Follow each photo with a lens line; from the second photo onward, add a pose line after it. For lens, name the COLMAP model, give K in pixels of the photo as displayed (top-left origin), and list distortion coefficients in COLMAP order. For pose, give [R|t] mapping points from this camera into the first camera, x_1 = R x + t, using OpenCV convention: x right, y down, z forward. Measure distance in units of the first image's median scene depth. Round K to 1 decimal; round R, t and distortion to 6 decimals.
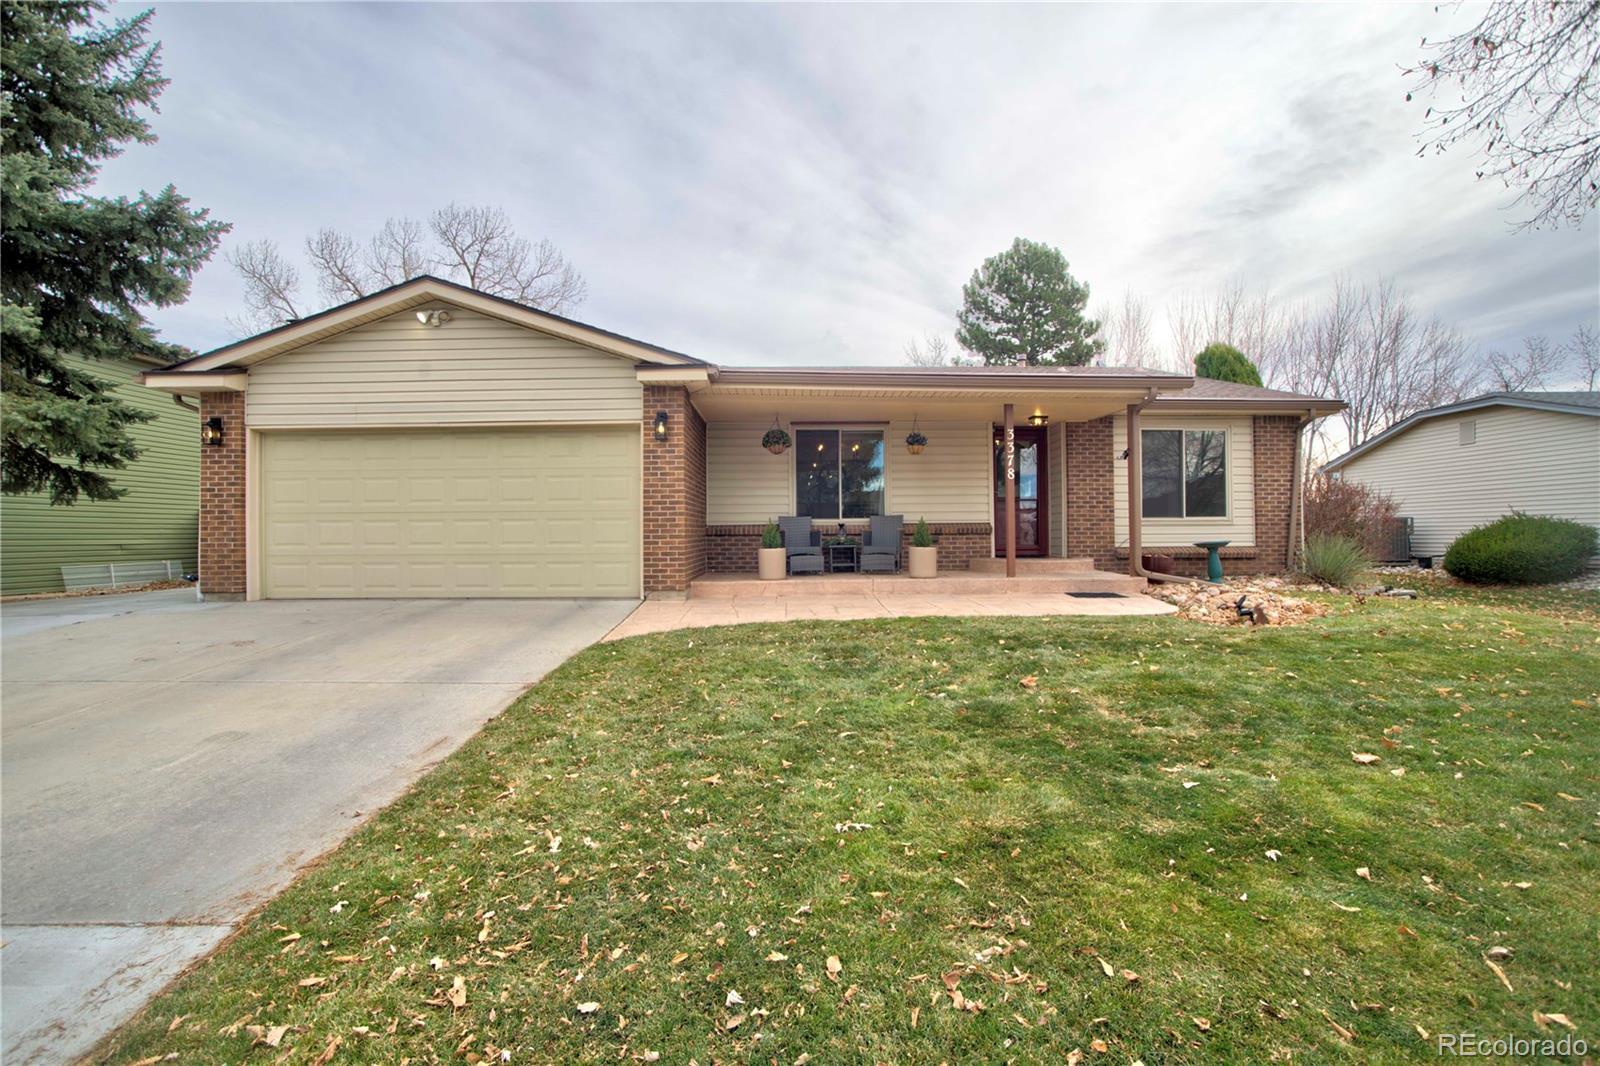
lens RADIAL K [[682.9, 0, 783.7], [0, 682.9, 531.4], [0, 0, 1]] dist [-0.058092, 0.023564]
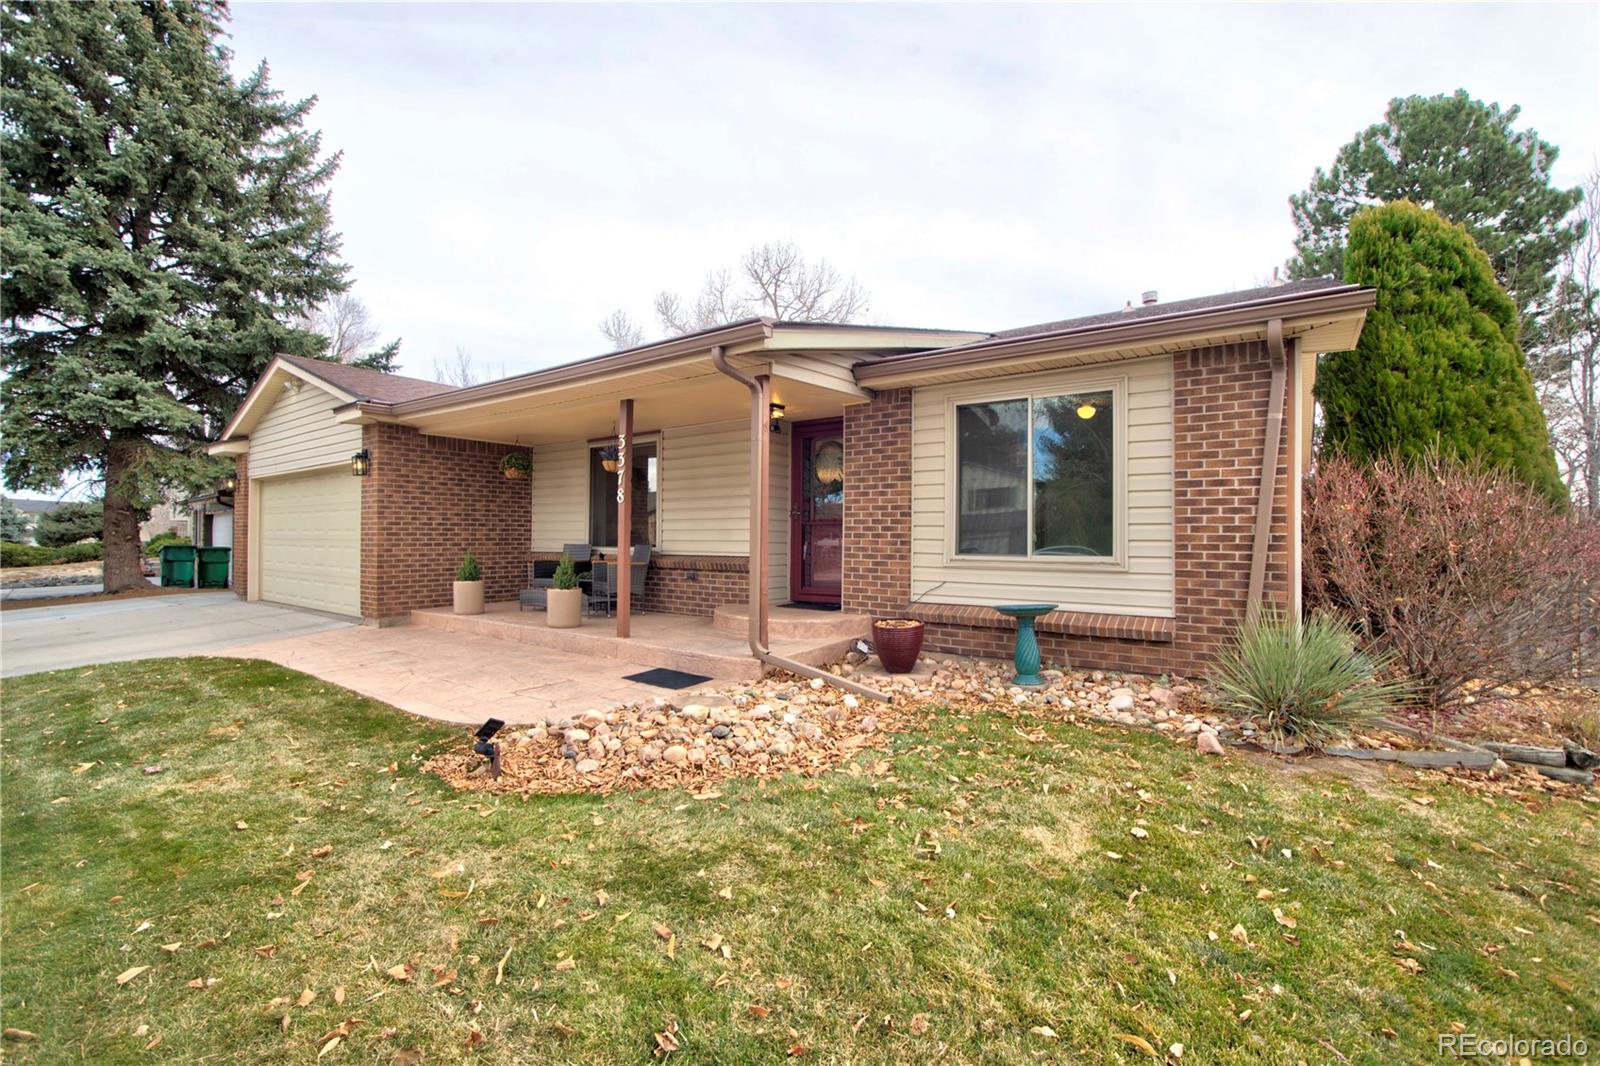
lens RADIAL K [[682.9, 0, 783.7], [0, 682.9, 531.4], [0, 0, 1]] dist [-0.058092, 0.023564]
pose [[0.808049, 0.003646, -0.589104, 0.774885], [-0.006295, 0.999977, -0.002446, -0.038861], [0.589081, 0.005685, 0.808054, 0.437985]]
